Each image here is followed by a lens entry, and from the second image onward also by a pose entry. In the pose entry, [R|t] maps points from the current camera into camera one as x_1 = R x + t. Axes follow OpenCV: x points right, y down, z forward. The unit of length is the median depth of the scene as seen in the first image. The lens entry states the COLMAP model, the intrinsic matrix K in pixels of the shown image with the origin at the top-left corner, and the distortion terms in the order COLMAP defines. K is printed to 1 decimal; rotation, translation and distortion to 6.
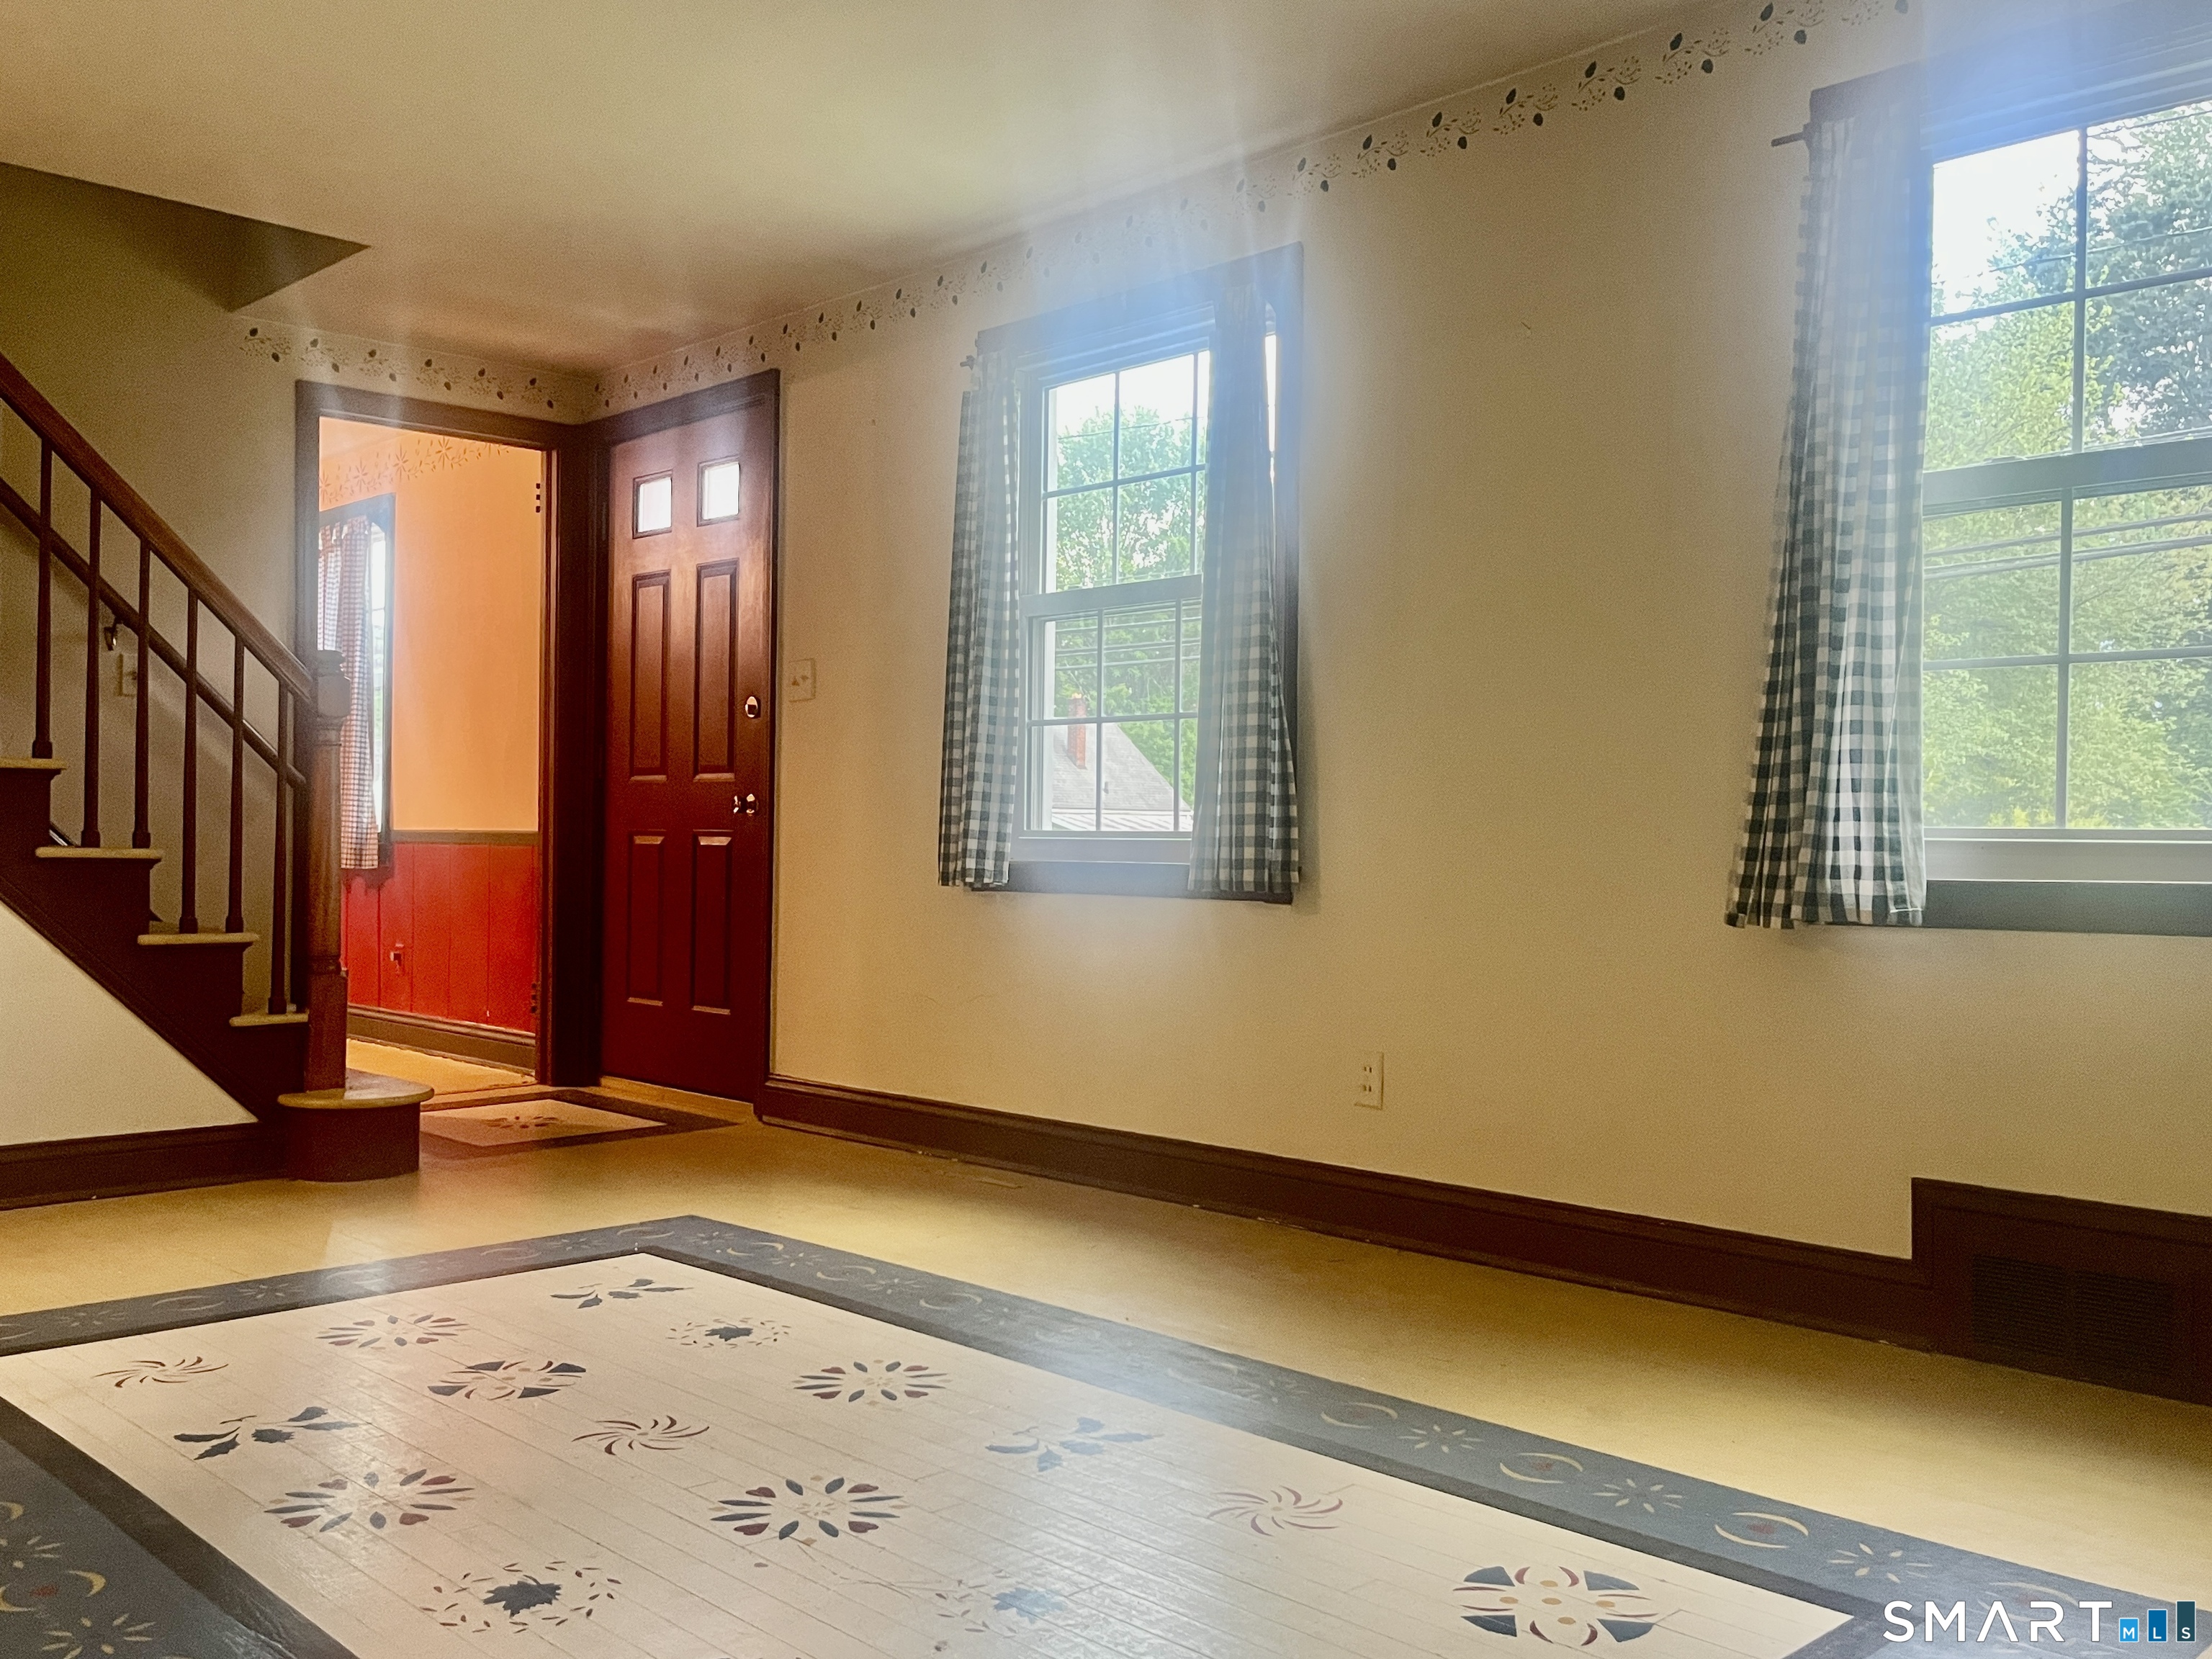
lens RADIAL K [[1914.0, 0, 1106.0], [0, 1914.0, 829.5], [0, 0, 1]] dist [-0.007913, -0.001766]
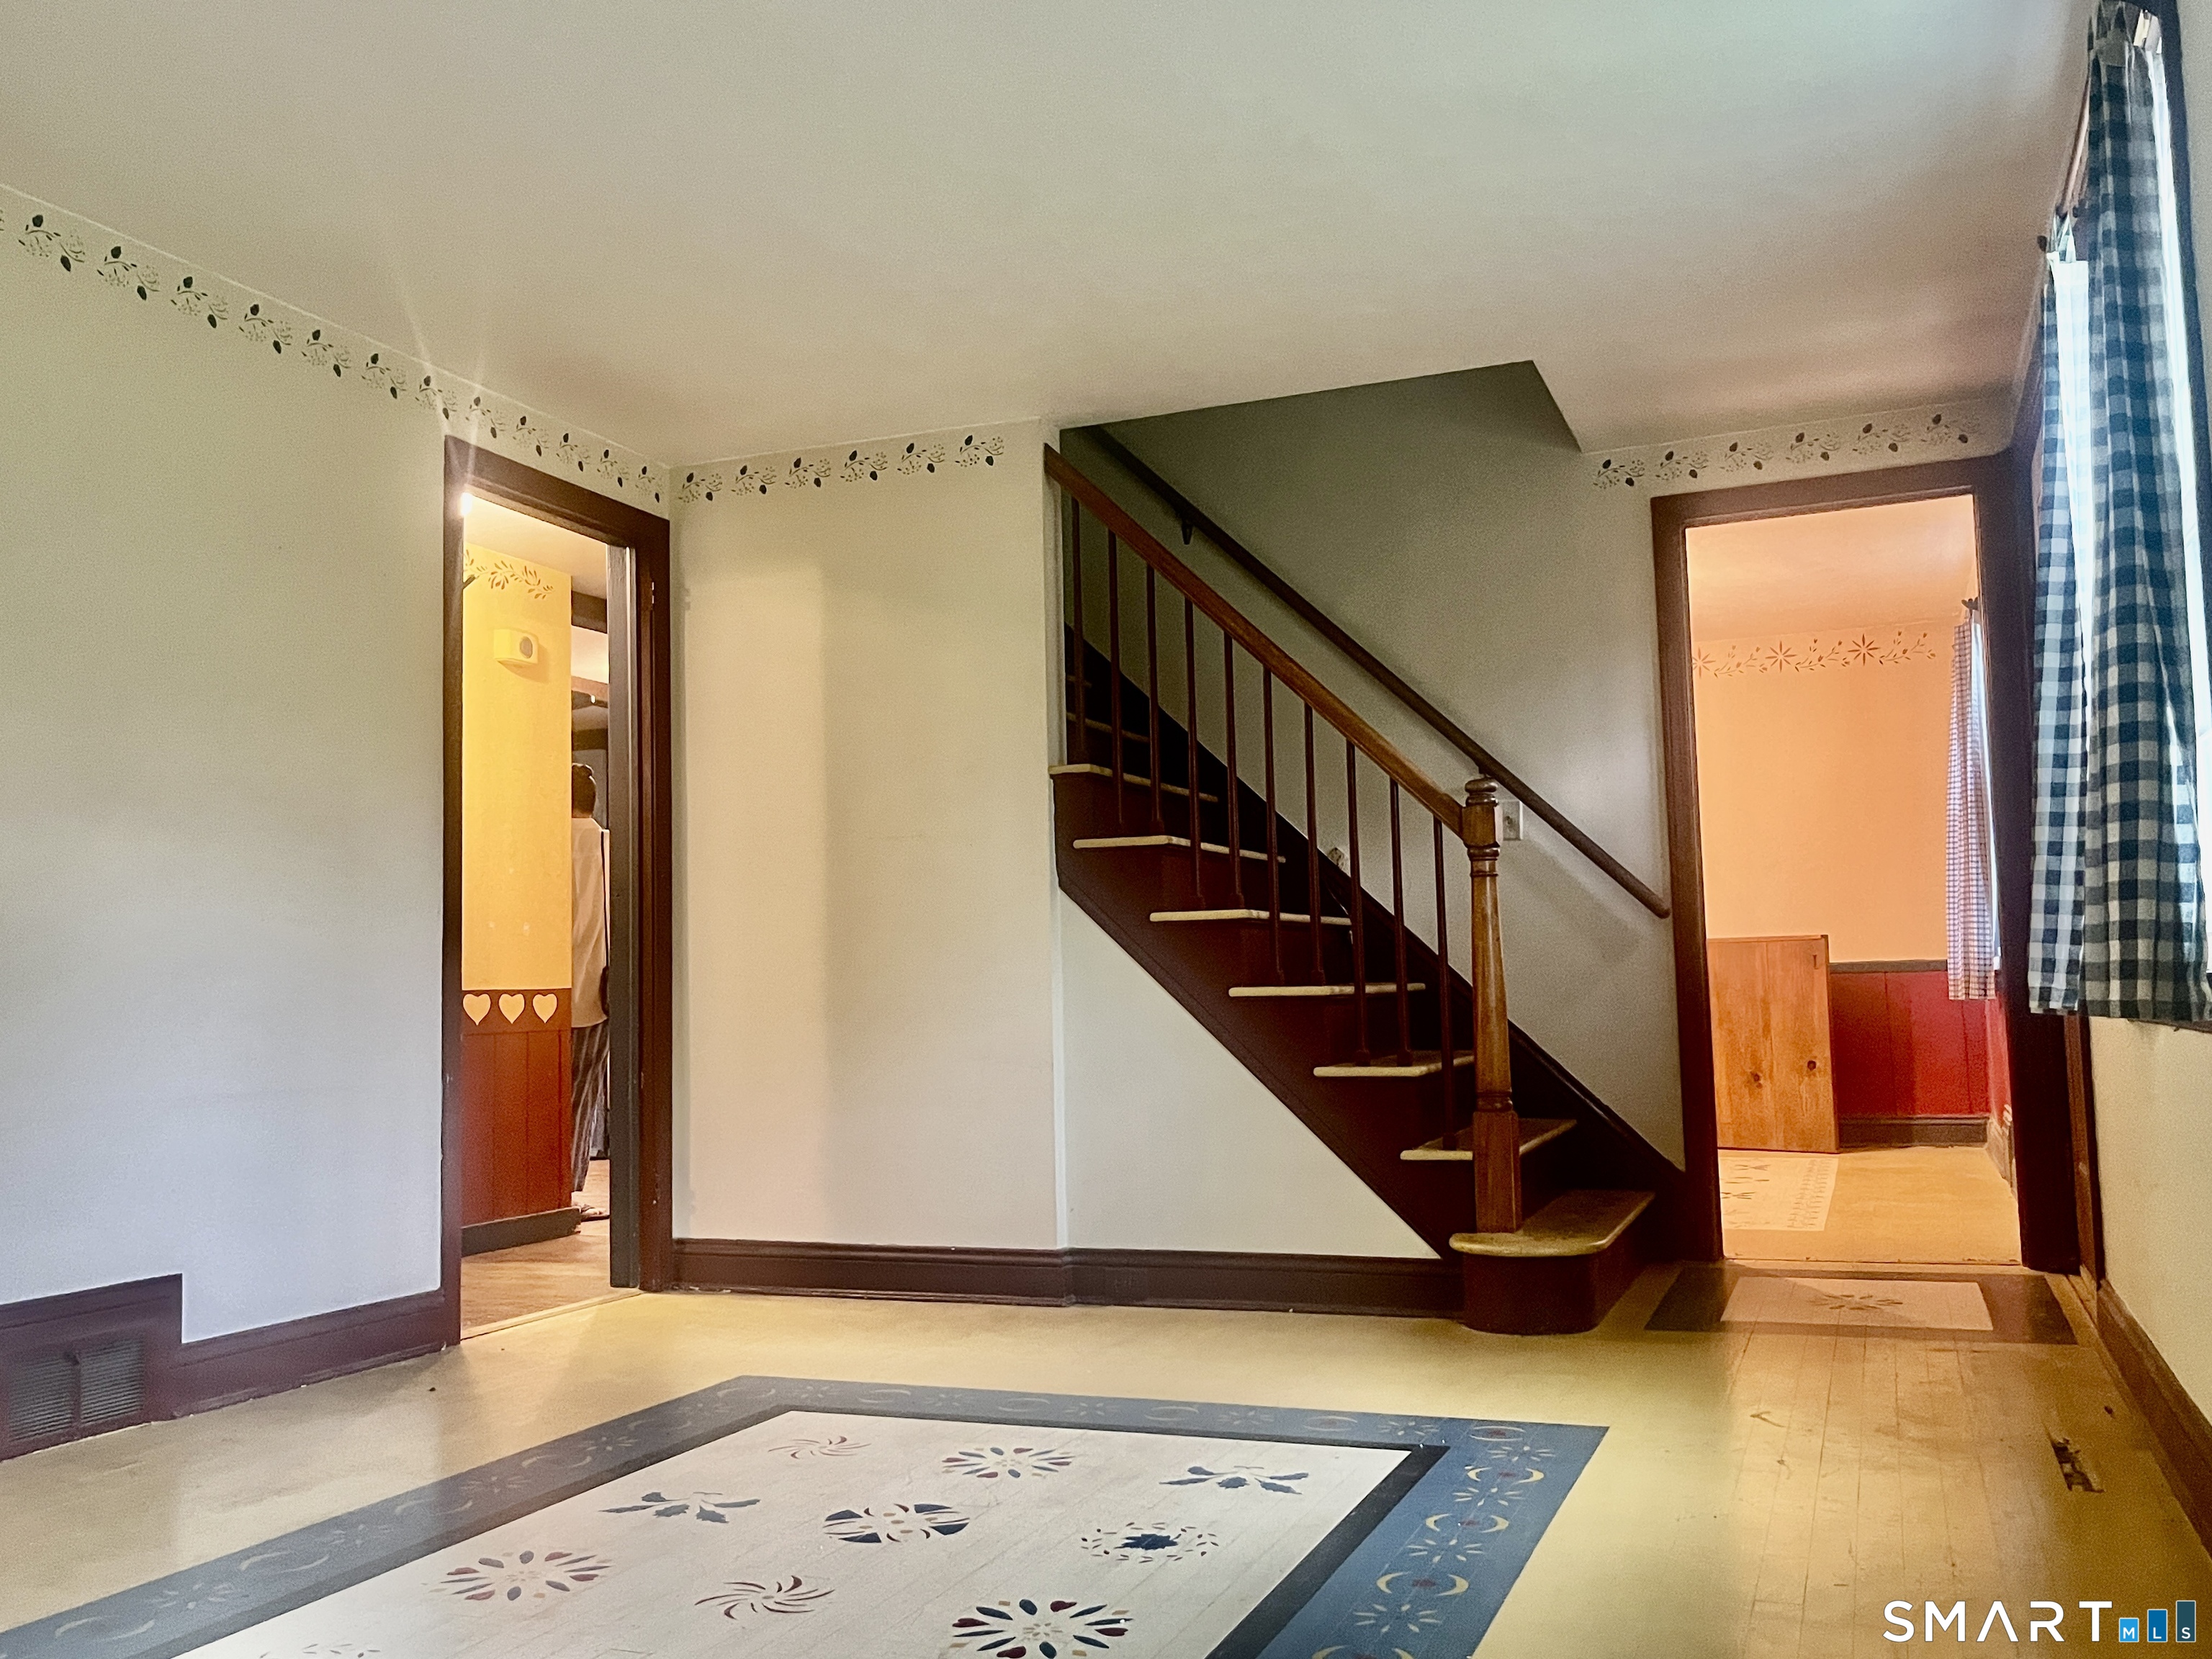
lens RADIAL K [[1914.0, 0, 1106.0], [0, 1914.0, 829.5], [0, 0, 1]] dist [-0.007913, -0.001766]
pose [[0.384738, -0.100233, -0.917568, 0.423287], [0.033223, 0.994946, -0.094755, 0.019105], [0.922428, 0.005972, 0.386123, 0.449843]]
